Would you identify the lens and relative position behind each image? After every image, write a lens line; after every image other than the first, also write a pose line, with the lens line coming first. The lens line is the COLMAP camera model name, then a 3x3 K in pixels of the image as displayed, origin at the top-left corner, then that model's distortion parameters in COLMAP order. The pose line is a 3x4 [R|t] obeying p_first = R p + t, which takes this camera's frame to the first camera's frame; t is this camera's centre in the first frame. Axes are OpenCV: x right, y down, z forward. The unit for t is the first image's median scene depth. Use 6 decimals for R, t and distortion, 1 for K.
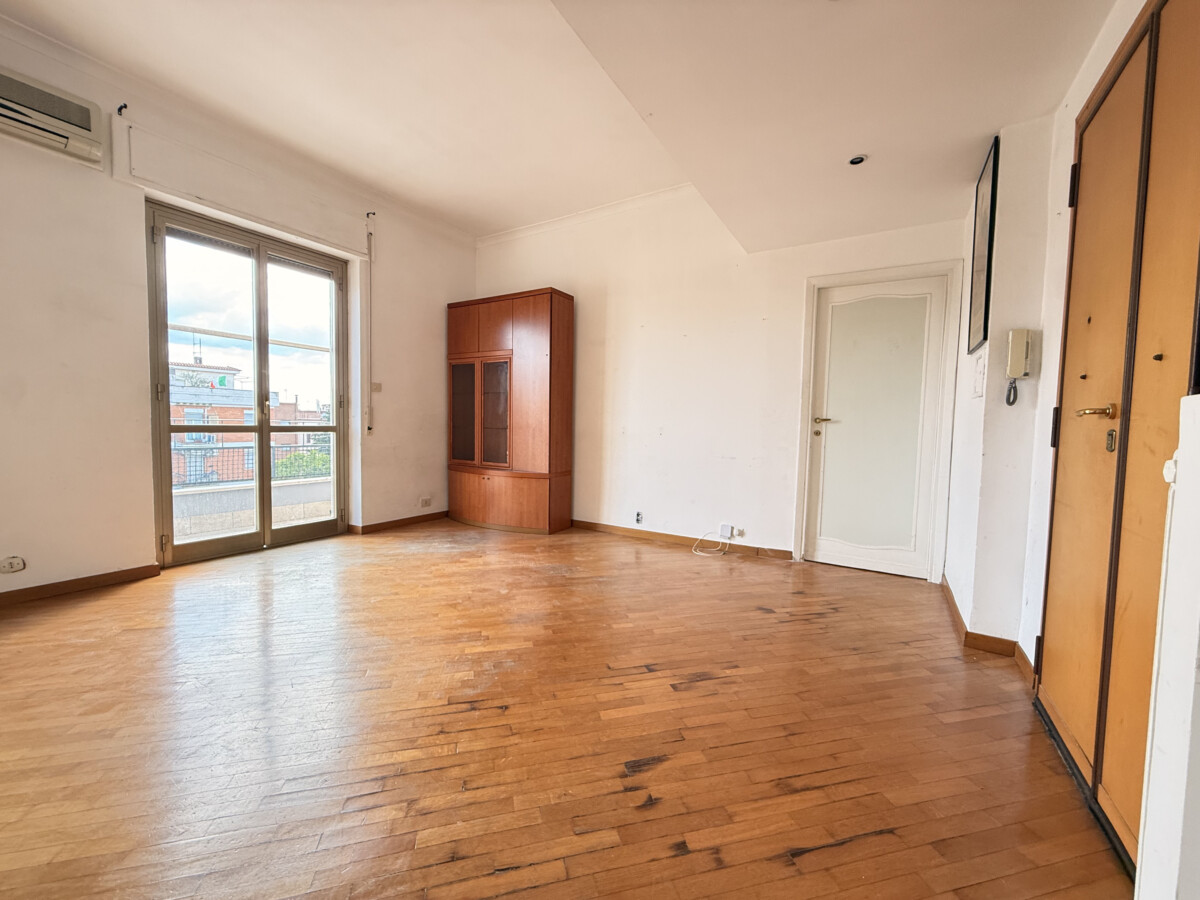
lens RADIAL K [[475.4, 0, 595.9], [0, 475.4, 451.0], [0, 0, 1]] dist [-0.000598, 0.000417]
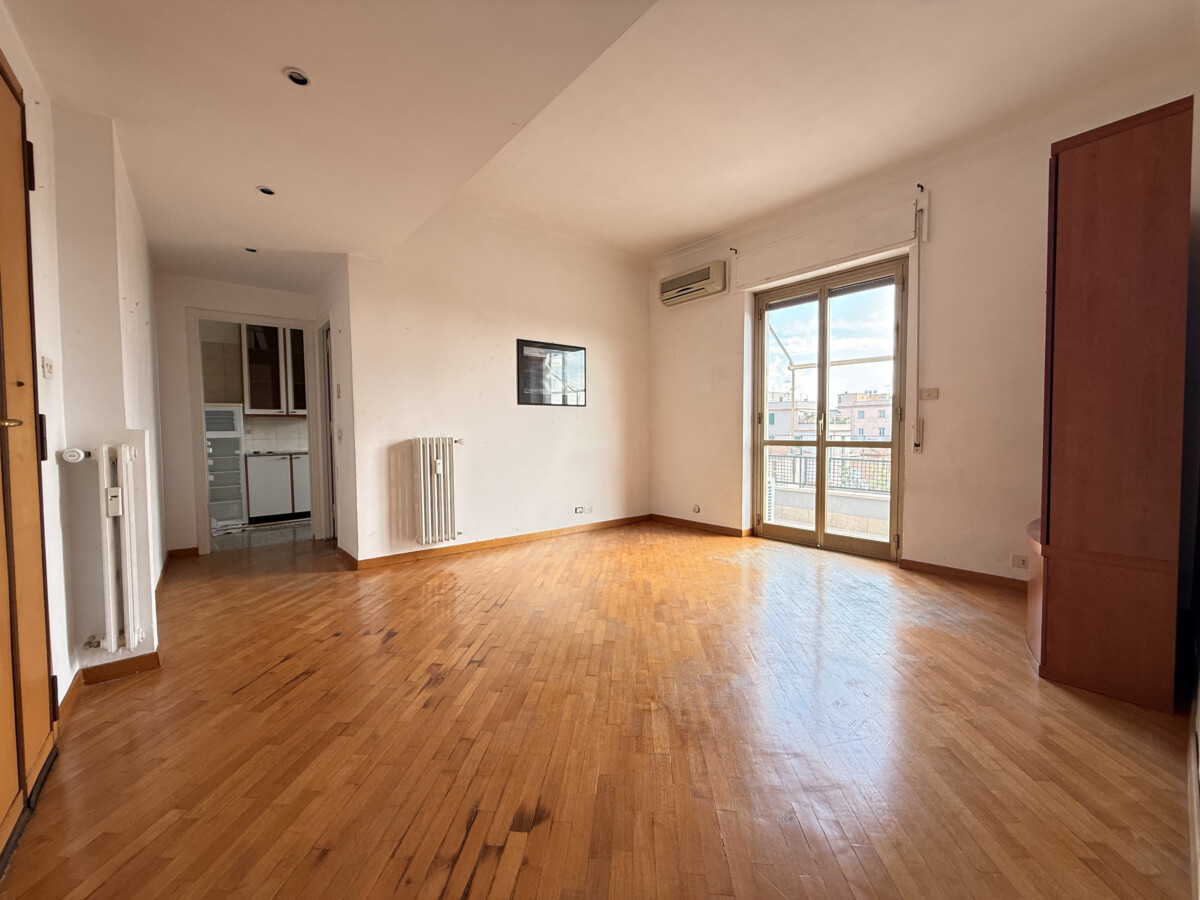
lens RADIAL K [[475.4, 0, 600.4], [0, 475.4, 451.2], [0, 0, 1]] dist [-0.000598, 0.000417]
pose [[-0.322131, 0.023585, -0.946401, 0.557041], [-0.054795, 0.997549, 0.043511, -0.047963], [0.945108, 0.065874, -0.320049, 0.848220]]
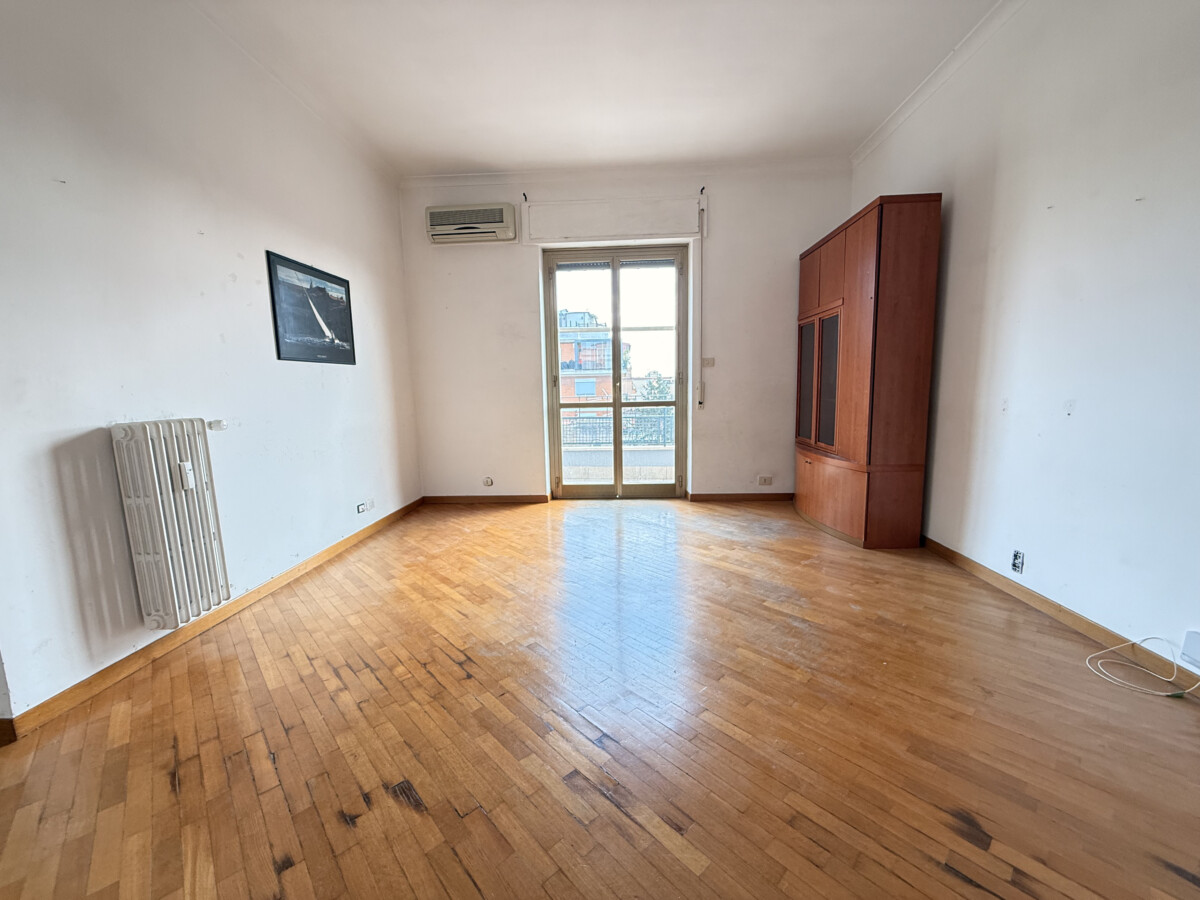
lens RADIAL K [[475.4, 0, 597.3], [0, 475.4, 450.2], [0, 0, 1]] dist [-0.000598, 0.000417]
pose [[0.473336, 0.087956, -0.876480, 0.390289], [-0.019948, 0.995818, 0.089159, -0.036793], [0.880656, -0.024718, 0.473111, 0.344942]]
